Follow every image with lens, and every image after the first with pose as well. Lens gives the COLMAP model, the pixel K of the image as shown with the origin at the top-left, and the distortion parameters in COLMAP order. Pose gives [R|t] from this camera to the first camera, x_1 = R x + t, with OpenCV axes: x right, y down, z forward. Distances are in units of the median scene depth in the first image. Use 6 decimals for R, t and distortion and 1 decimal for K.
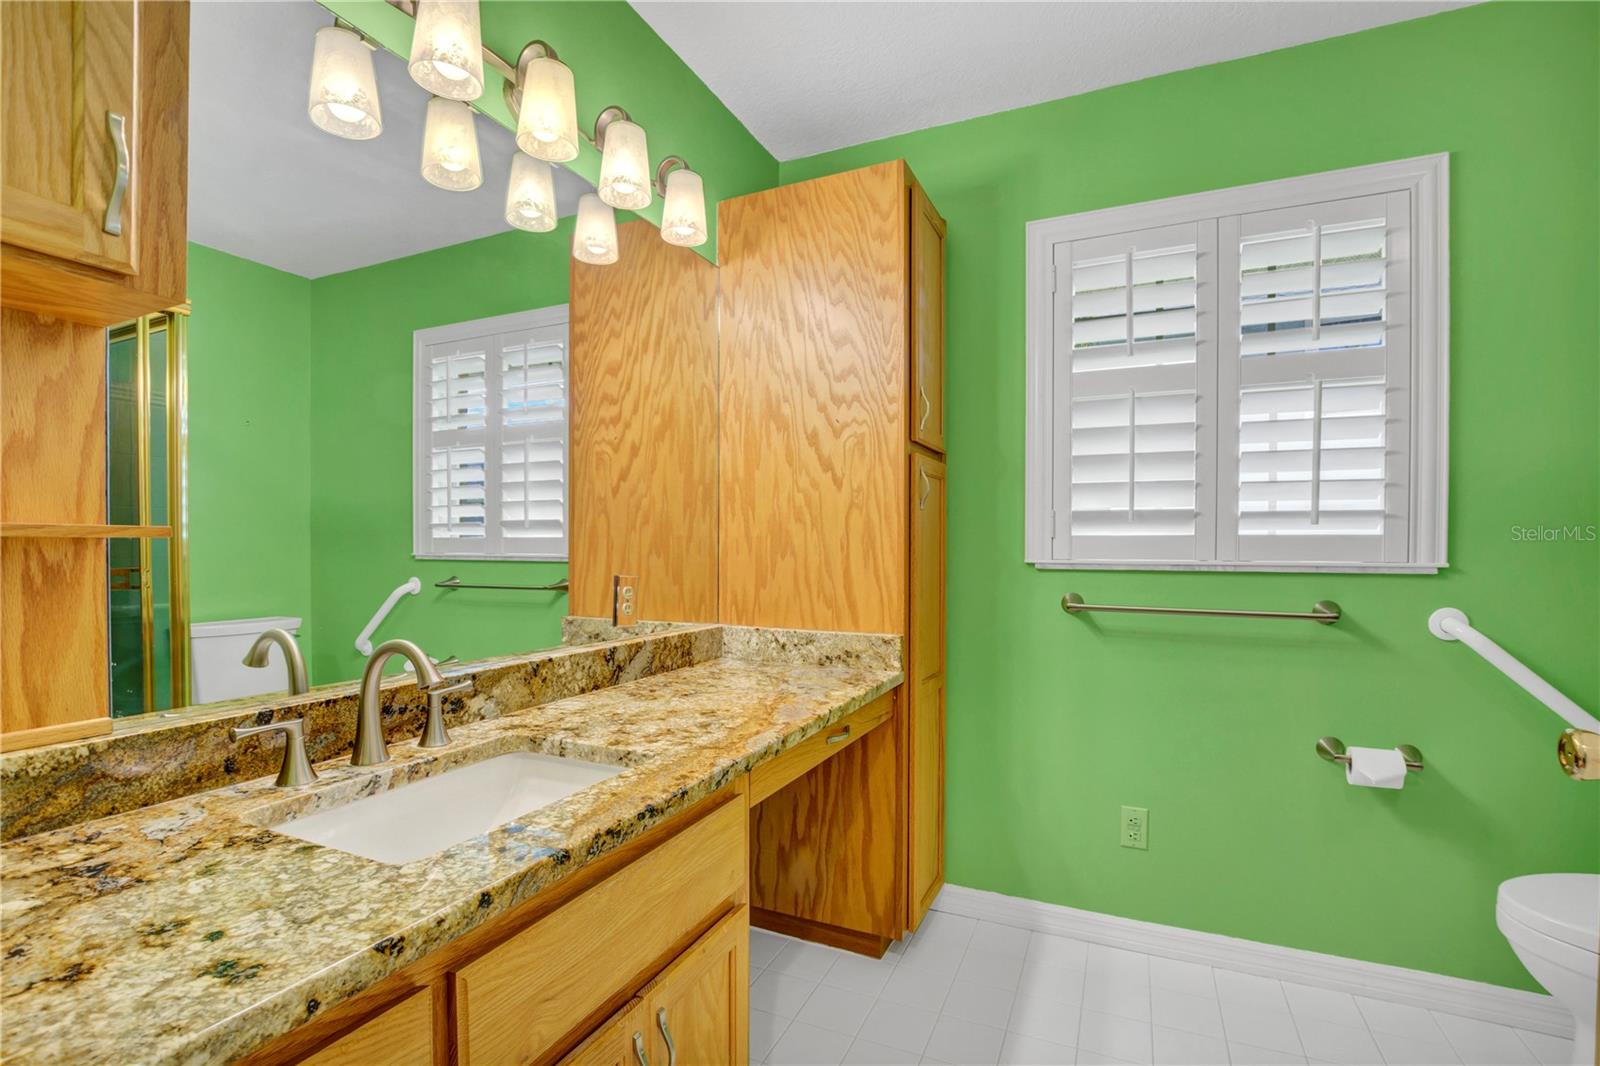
lens RADIAL K [[706.6, 0, 815.2], [0, 706.6, 564.6], [0, 0, 1]] dist [-0.034844, 0.007263]
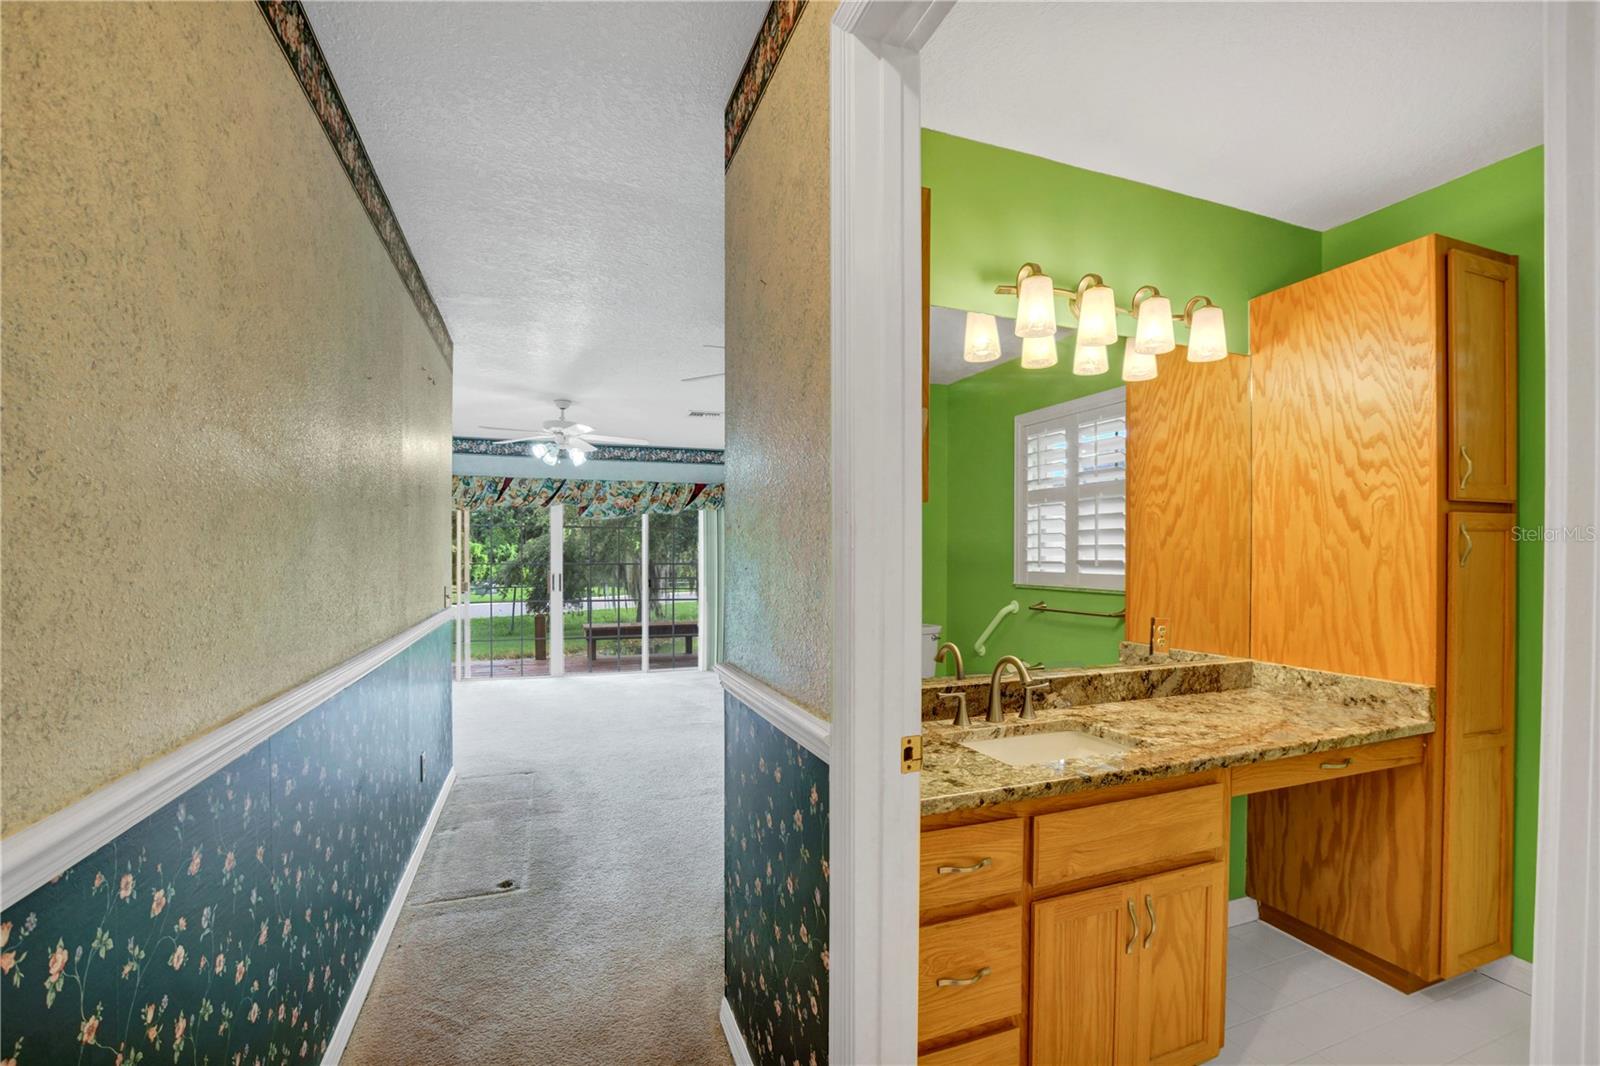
lens RADIAL K [[706.6, 0, 830.1], [0, 706.6, 563.0], [0, 0, 1]] dist [-0.034844, 0.007263]
pose [[0.716410, 0.002395, -0.697676, 0.192346], [-0.013542, 0.999853, -0.010472, -0.060186], [0.697548, 0.016950, 0.716337, -0.358452]]
